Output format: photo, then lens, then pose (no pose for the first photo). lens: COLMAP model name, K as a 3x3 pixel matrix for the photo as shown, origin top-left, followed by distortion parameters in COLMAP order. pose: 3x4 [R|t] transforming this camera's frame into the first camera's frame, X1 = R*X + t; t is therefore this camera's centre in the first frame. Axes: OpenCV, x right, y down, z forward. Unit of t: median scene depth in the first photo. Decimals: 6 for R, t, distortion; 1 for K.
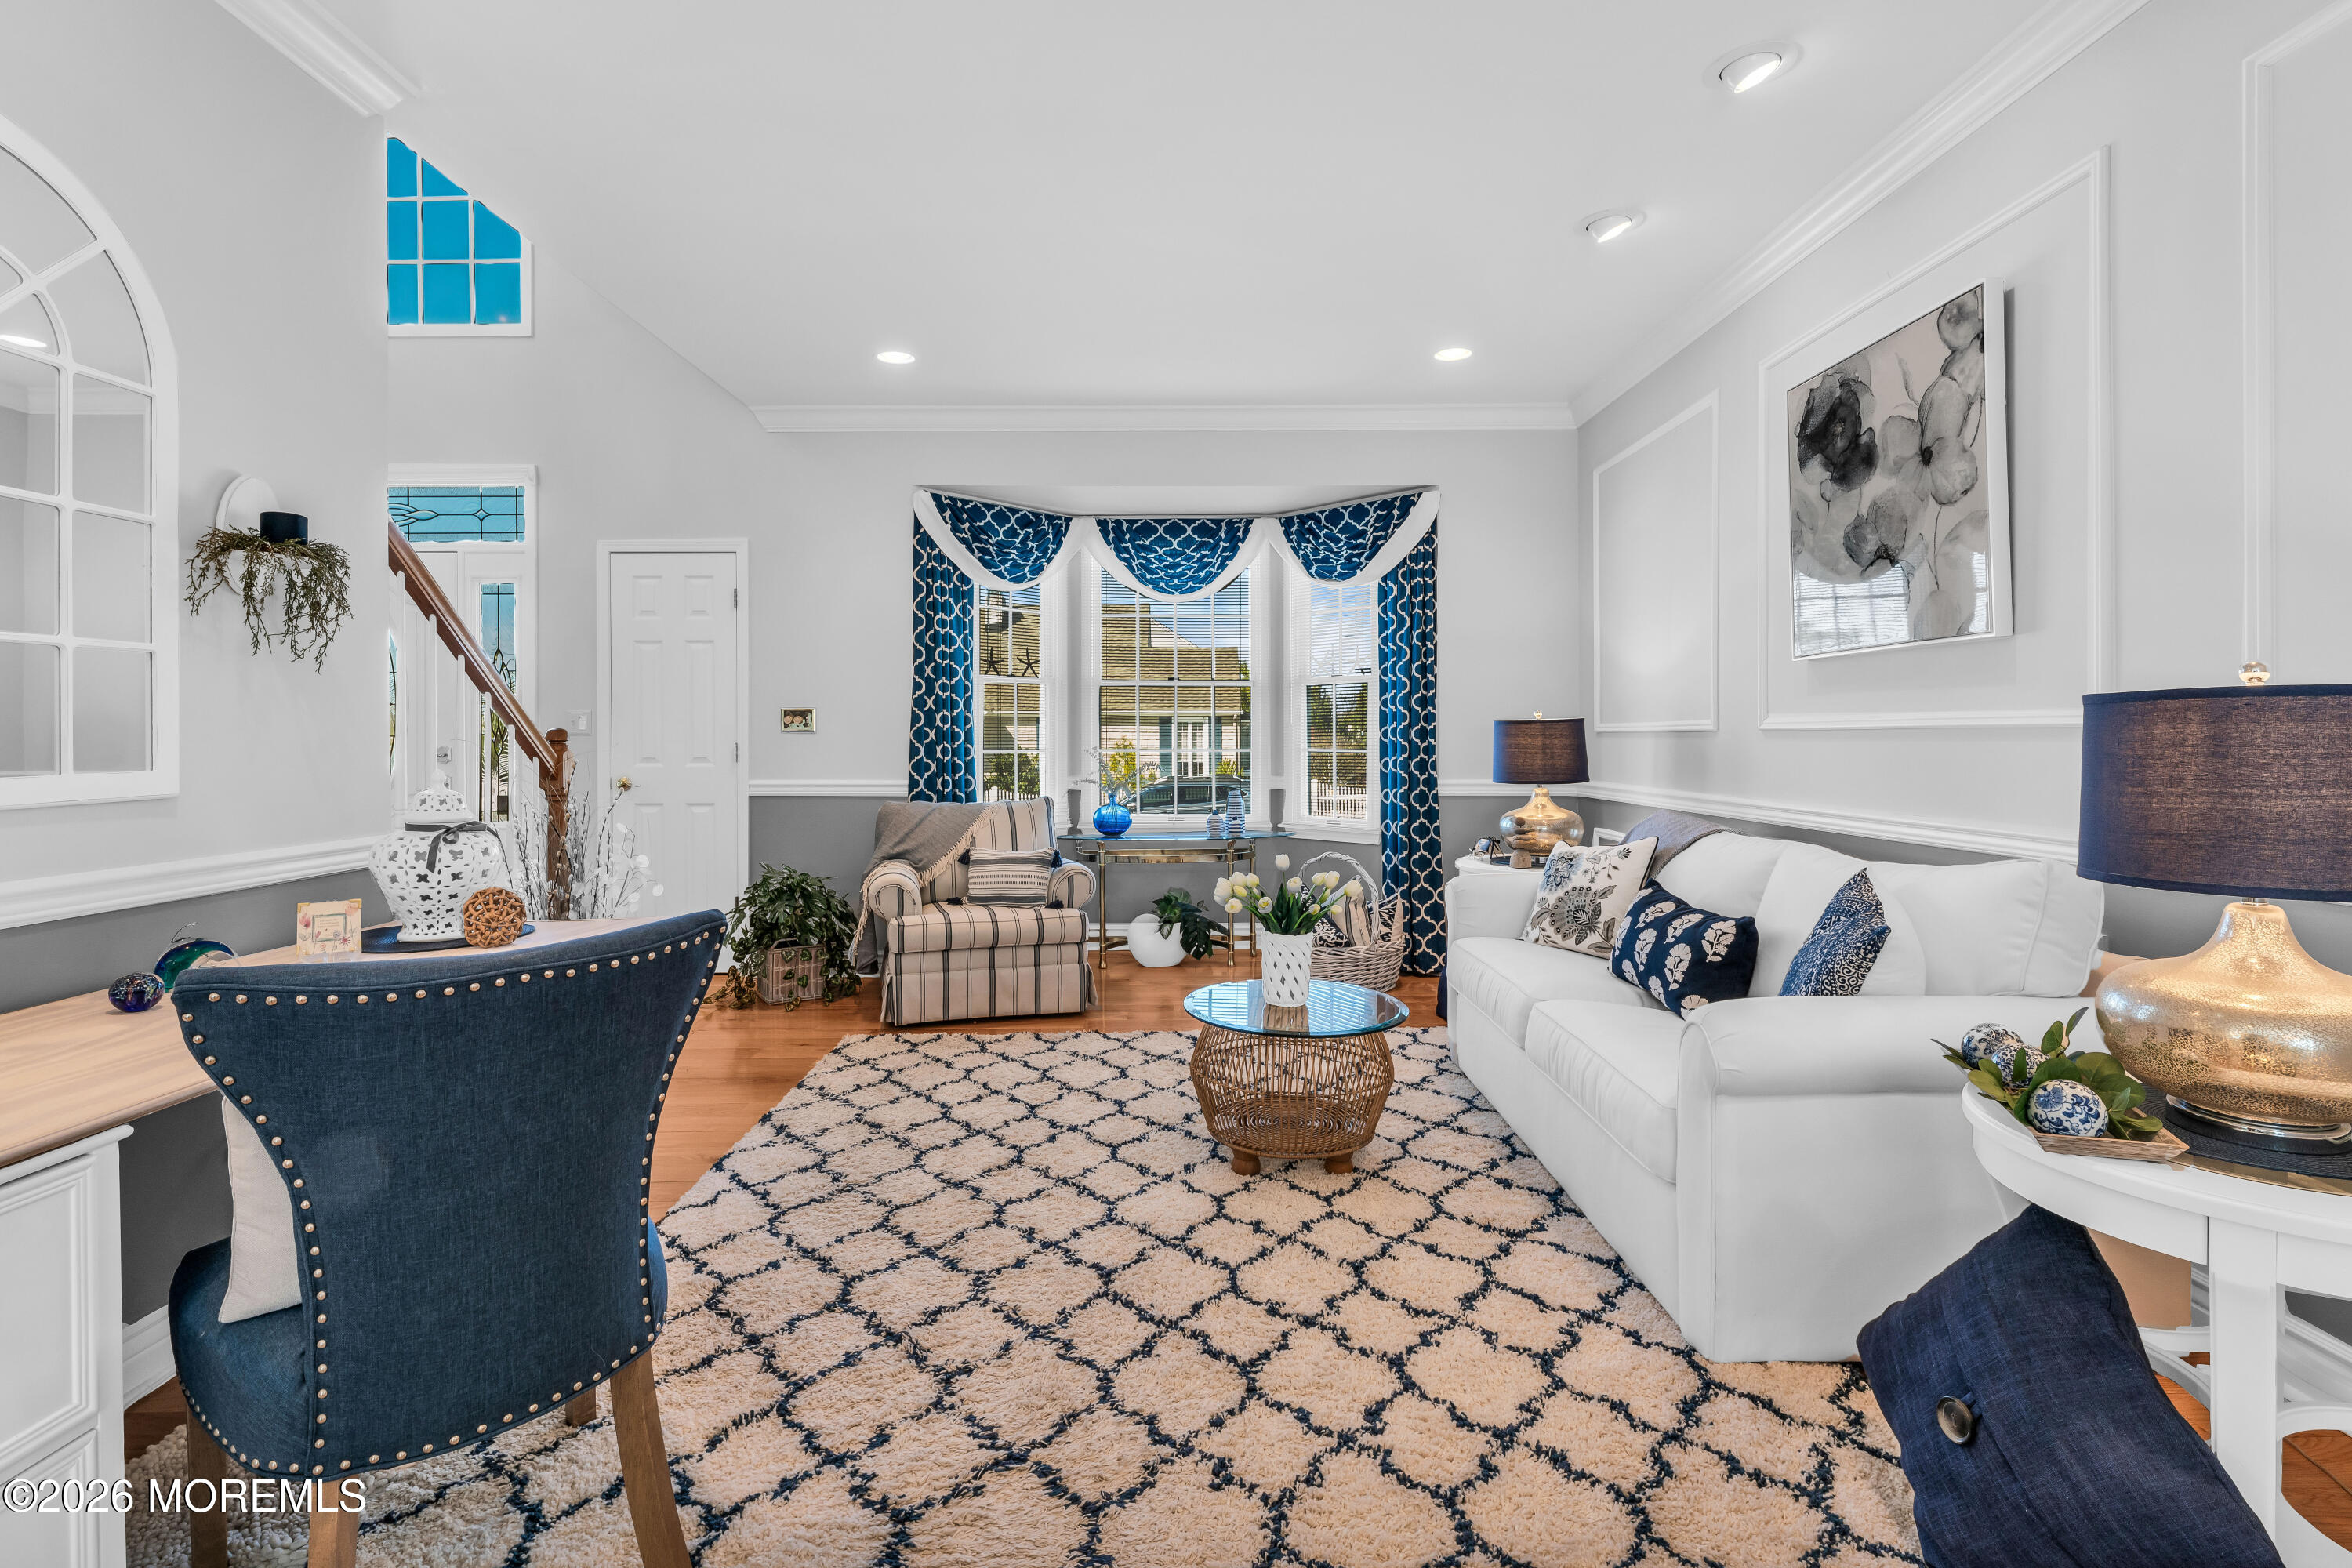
lens RADIAL K [[1163.2, 0, 1166.6], [0, 1163.2, 726.6], [0, 0, 1]] dist [-0.000738, -0.000652]
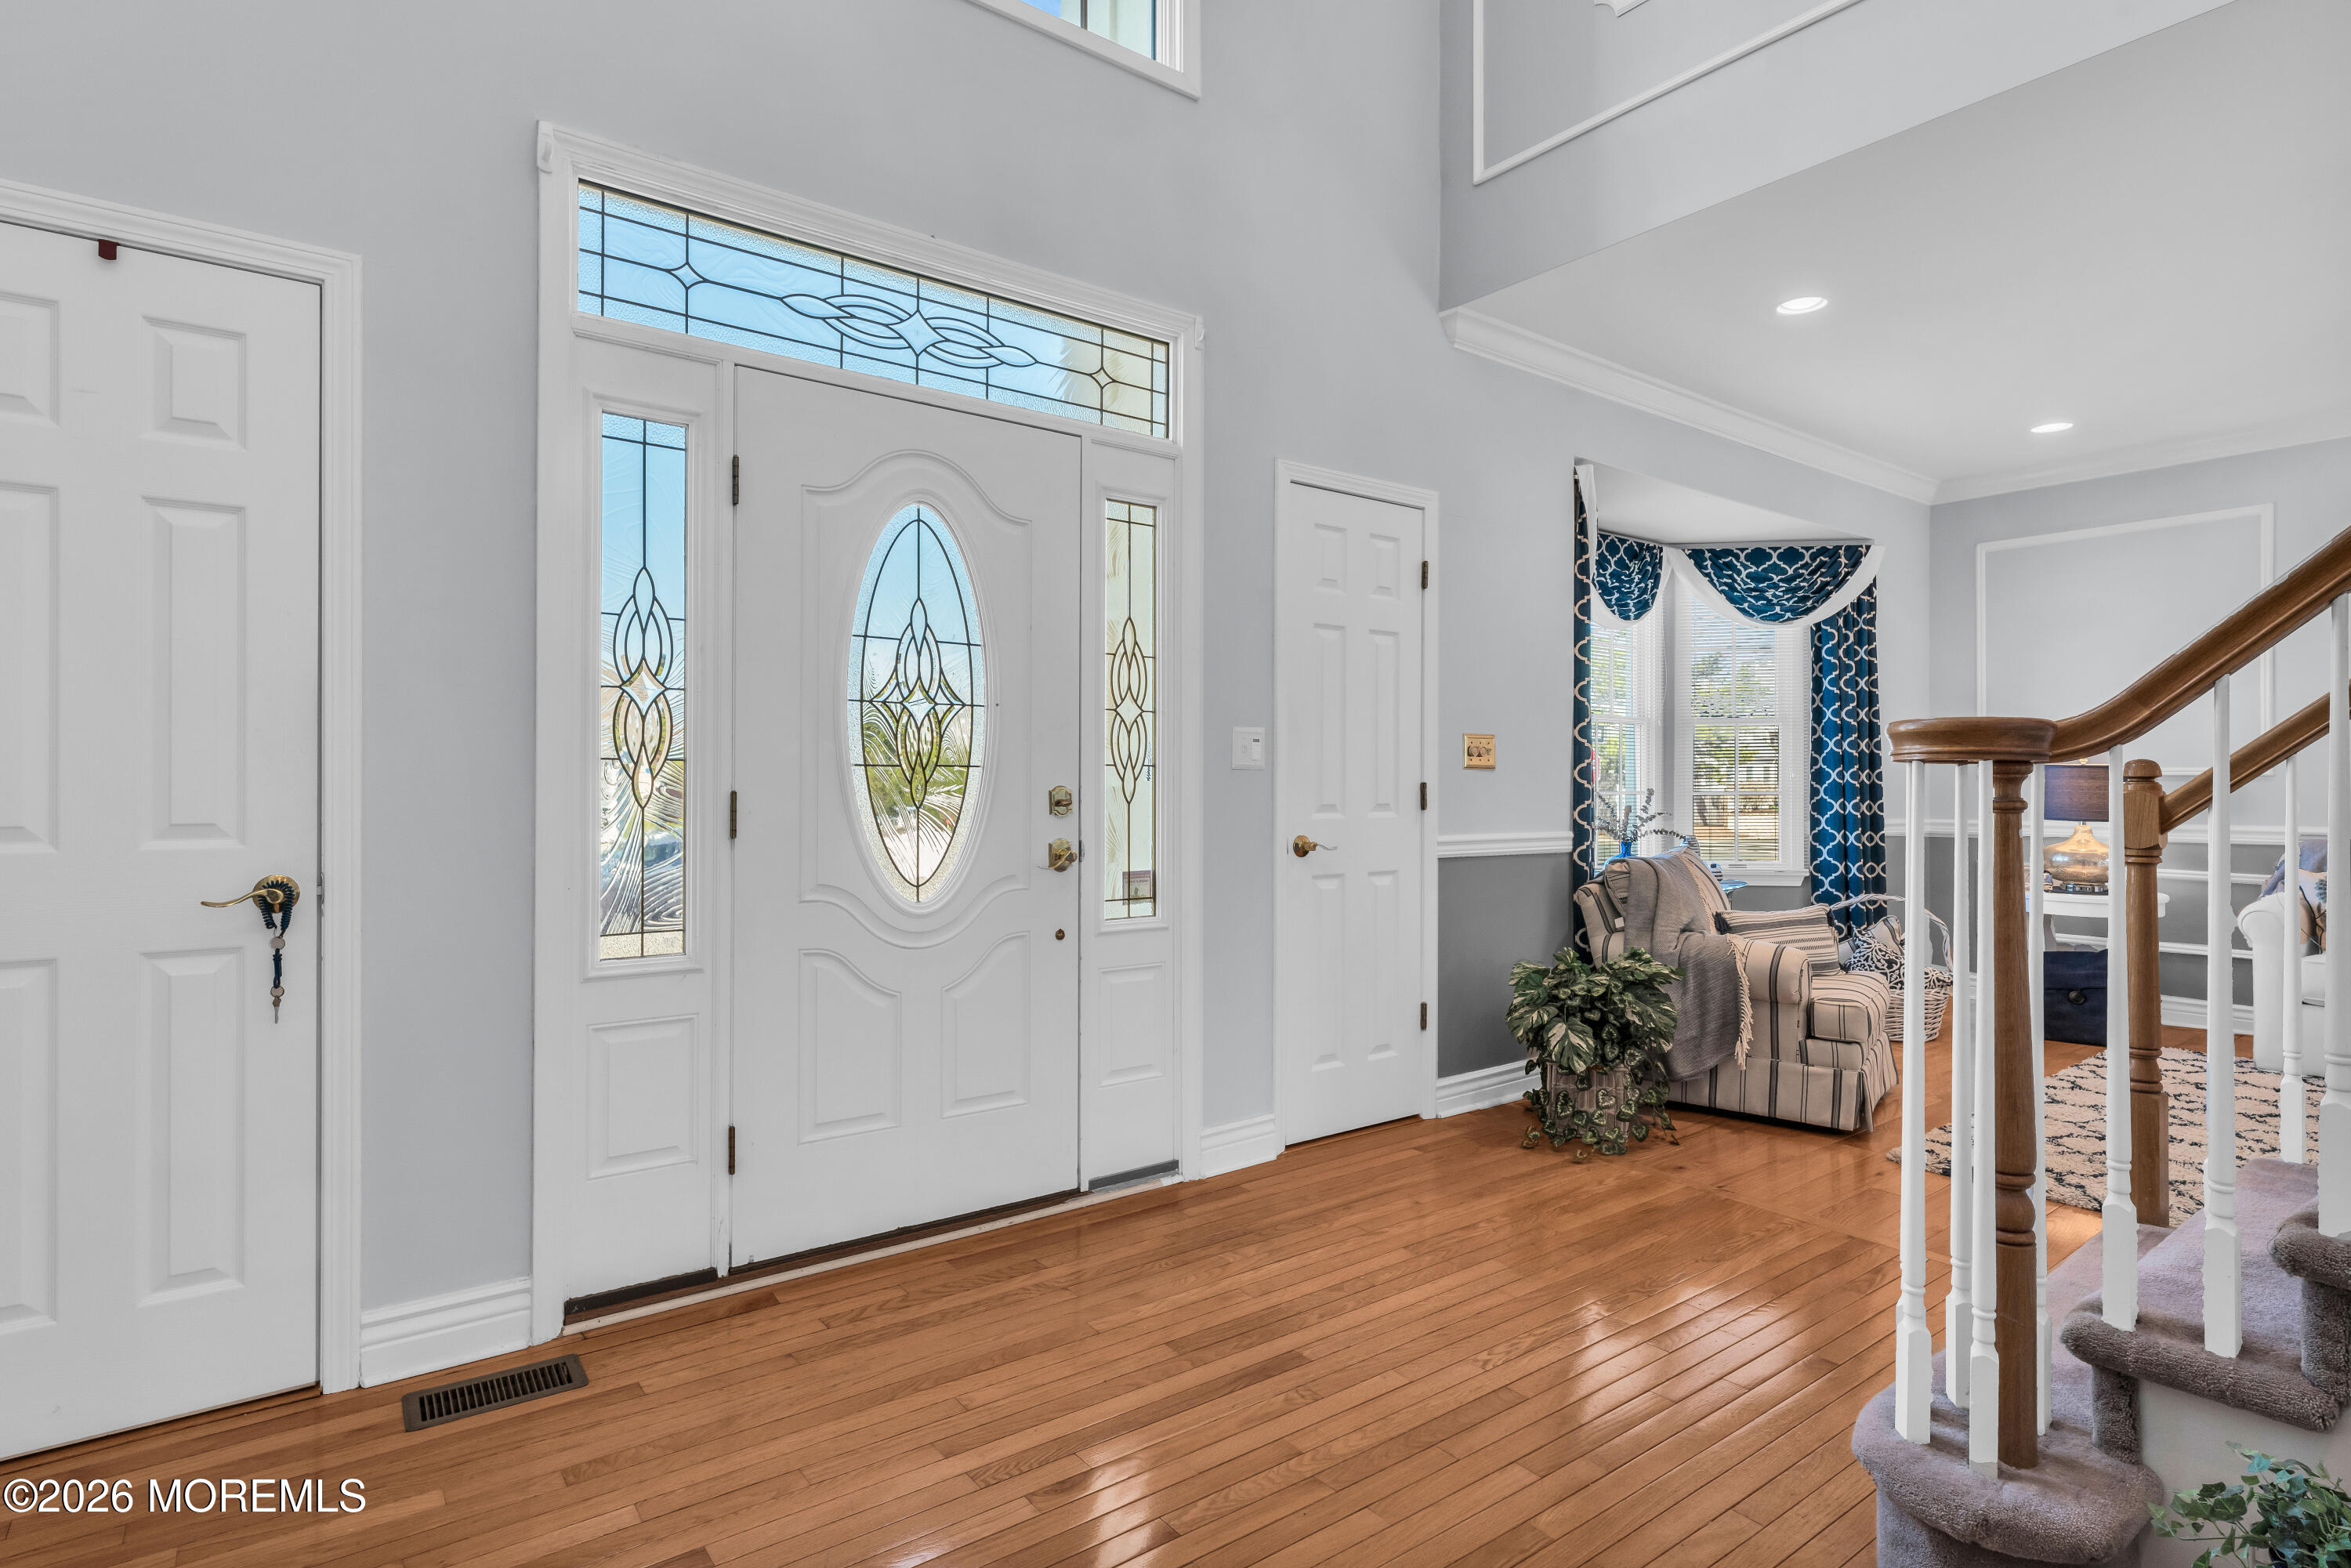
lens RADIAL K [[1217.1, 0, 1182.2], [0, 1217.1, 768.2], [0, 0, 1]] dist [0.000005, -0.003190]
pose [[0.795505, 0.013601, 0.605794, -1.576531], [-0.007126, 0.999889, -0.013092, 0.027929], [-0.605905, 0.006097, 0.795513, 0.879654]]
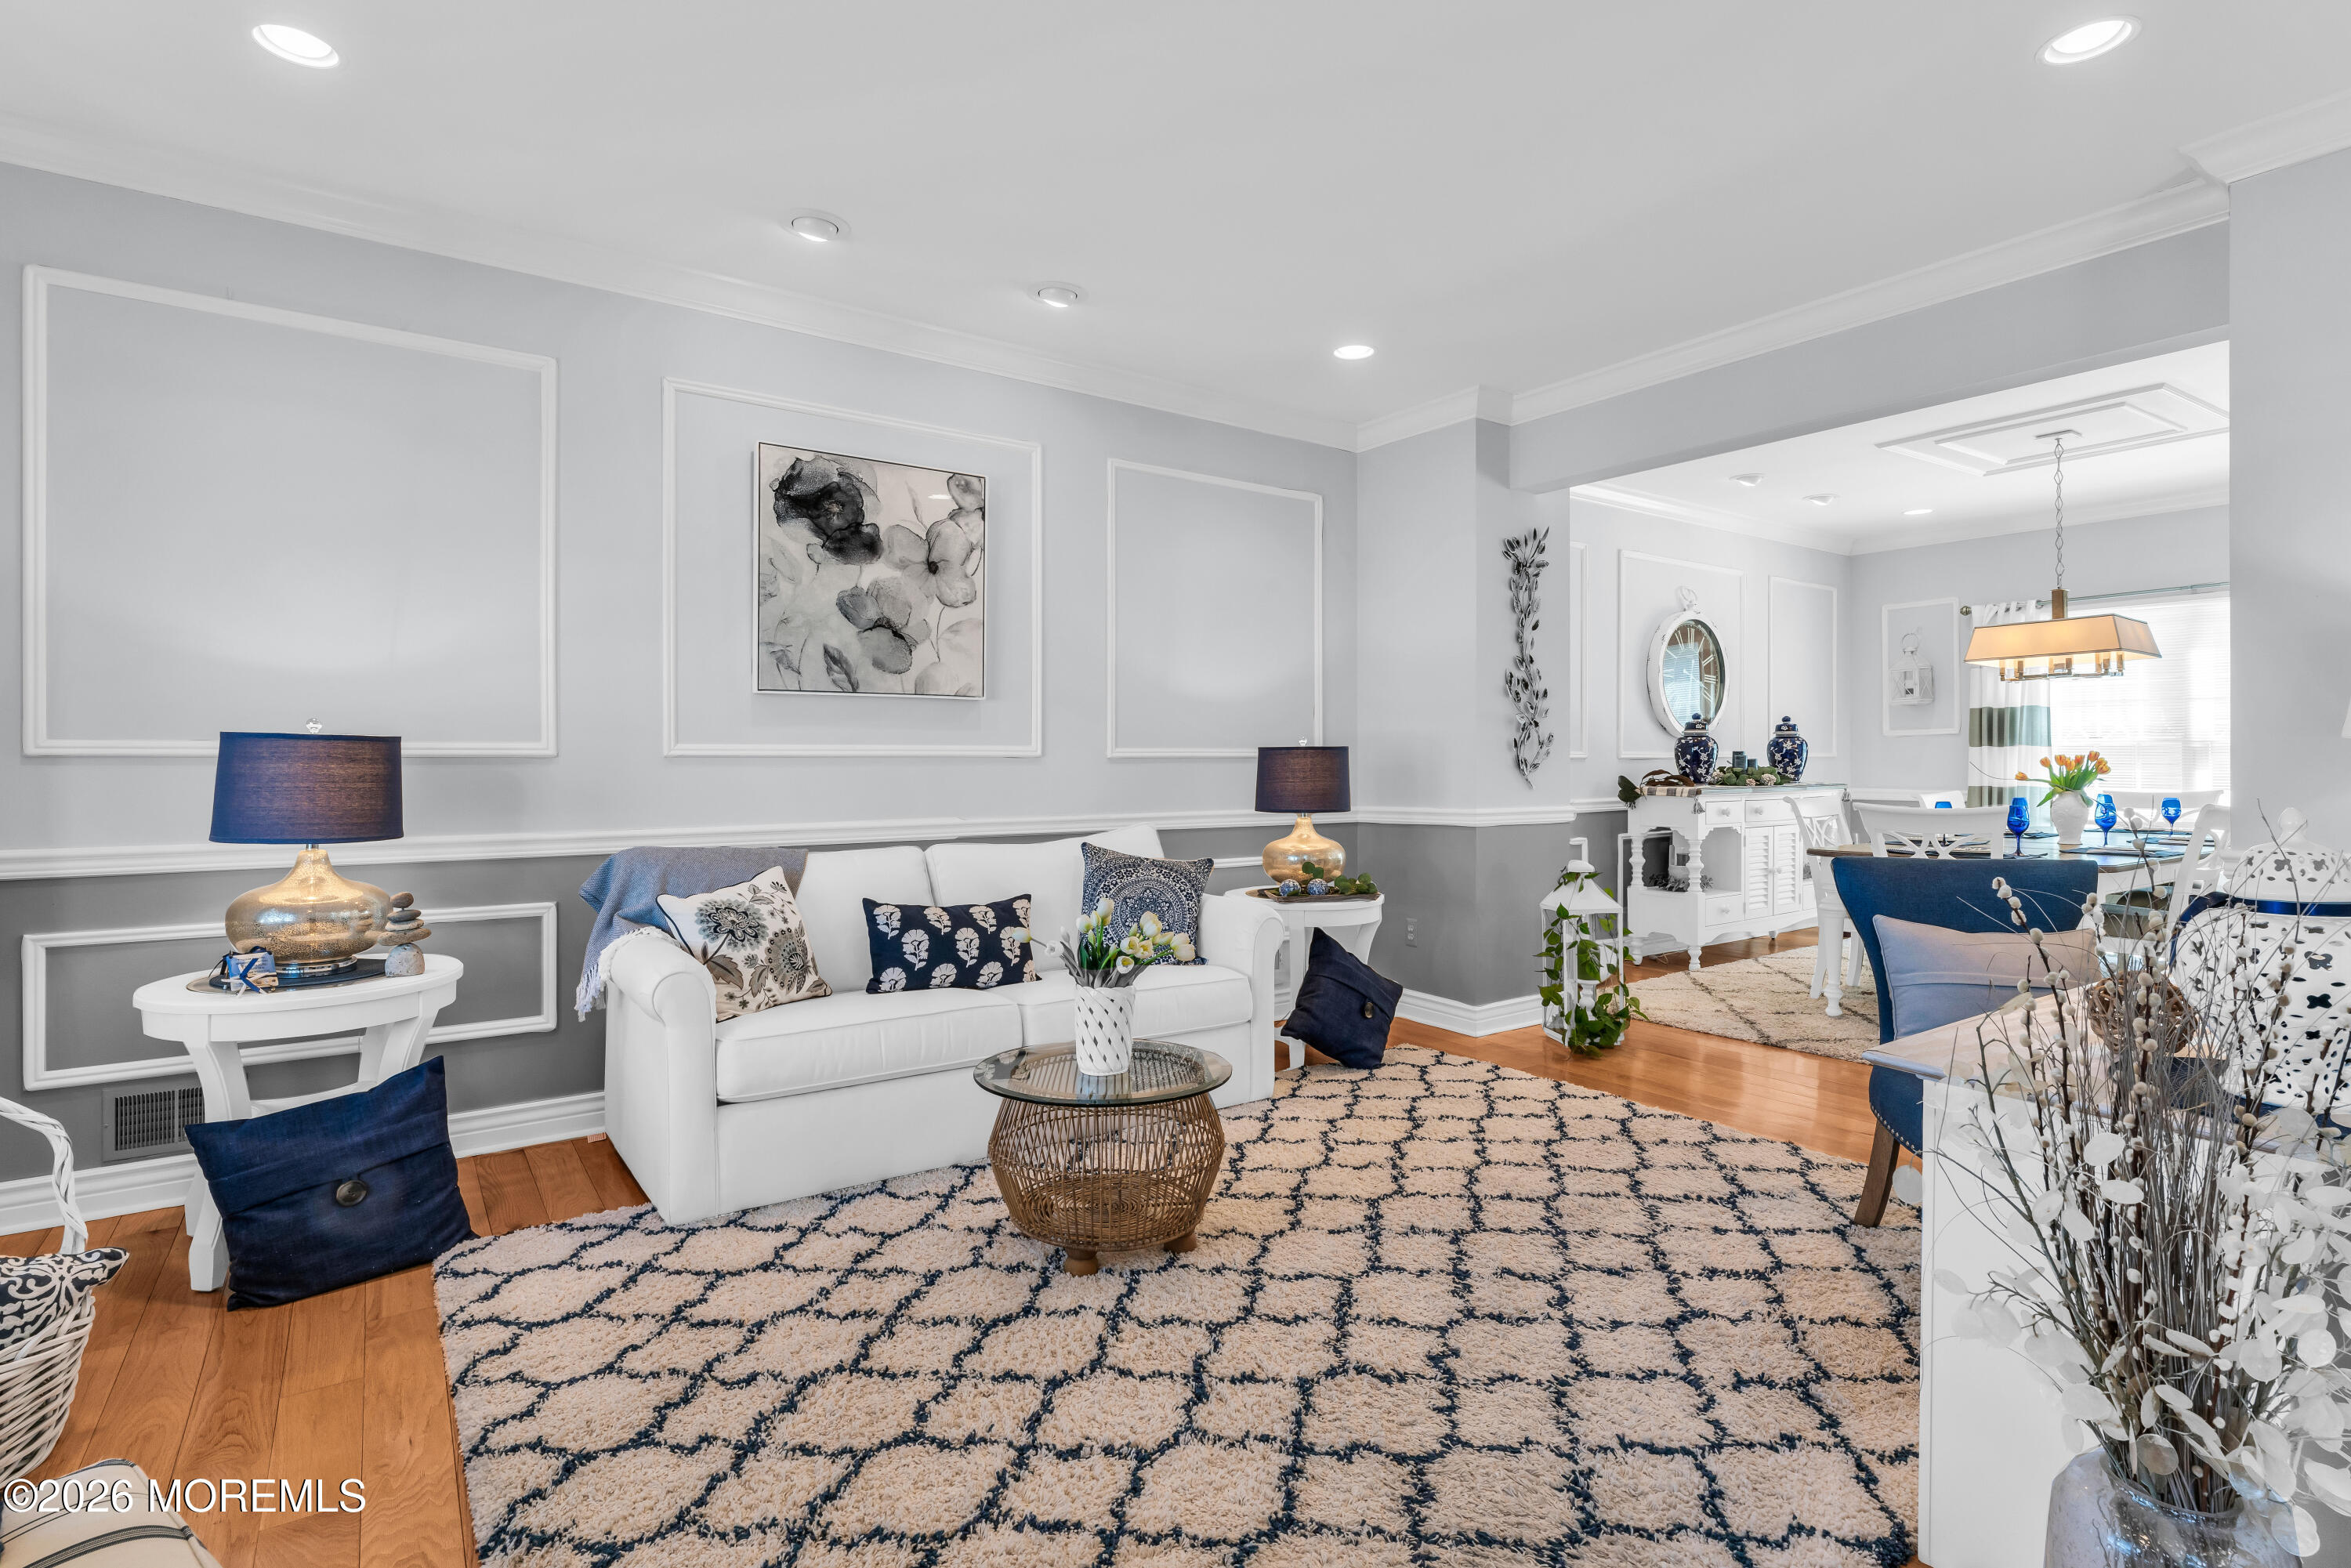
lens RADIAL K [[1162.7, 0, 1194.2], [0, 1162.7, 758.3], [0, 0, 1]] dist [-0.000738, -0.000652]
pose [[-0.598815, 0.012931, 0.800783, -0.624477], [0.001064, 0.999882, -0.015350, 0.022765], [-0.800886, -0.008340, -0.598758, 1.460242]]
